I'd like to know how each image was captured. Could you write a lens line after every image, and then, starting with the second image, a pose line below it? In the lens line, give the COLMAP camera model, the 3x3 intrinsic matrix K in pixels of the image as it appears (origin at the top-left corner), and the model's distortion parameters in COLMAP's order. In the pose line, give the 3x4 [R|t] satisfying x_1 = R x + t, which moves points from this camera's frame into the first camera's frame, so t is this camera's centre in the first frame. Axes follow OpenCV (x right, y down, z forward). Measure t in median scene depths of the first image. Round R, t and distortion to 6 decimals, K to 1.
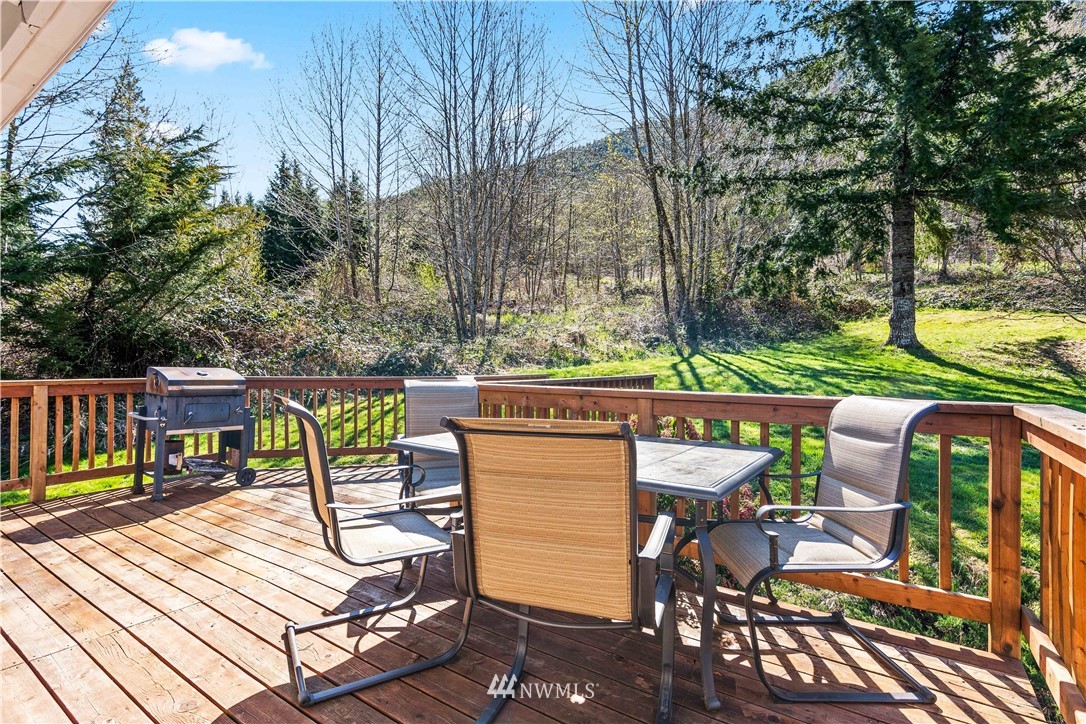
lens RADIAL K [[519.8, 0, 543.0], [0, 519.8, 362.0], [0, 0, 1]] dist [0.002950, 0.000679]
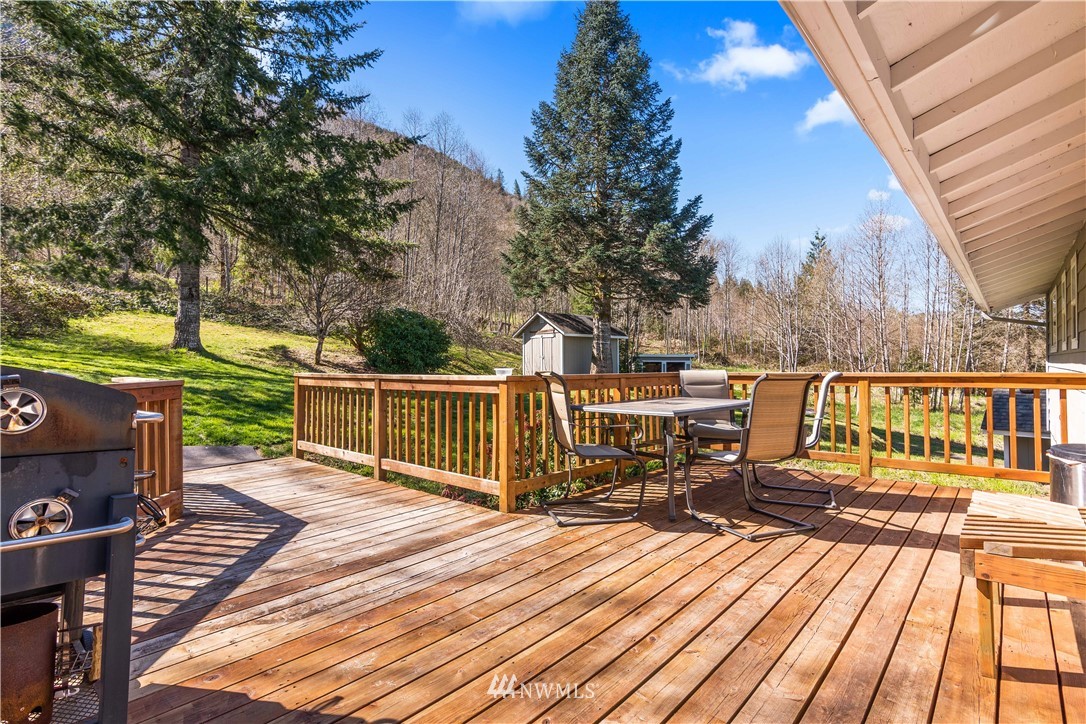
lens RADIAL K [[524.2, 0, 539.8], [0, 524.2, 361.5], [0, 0, 1]] dist [0.002496, 0.000568]
pose [[0.123435, 0.005178, 0.992339, -1.825150], [0.007281, 0.999955, -0.006124, 0.036109], [-0.992326, 0.007982, 0.123391, 1.289580]]
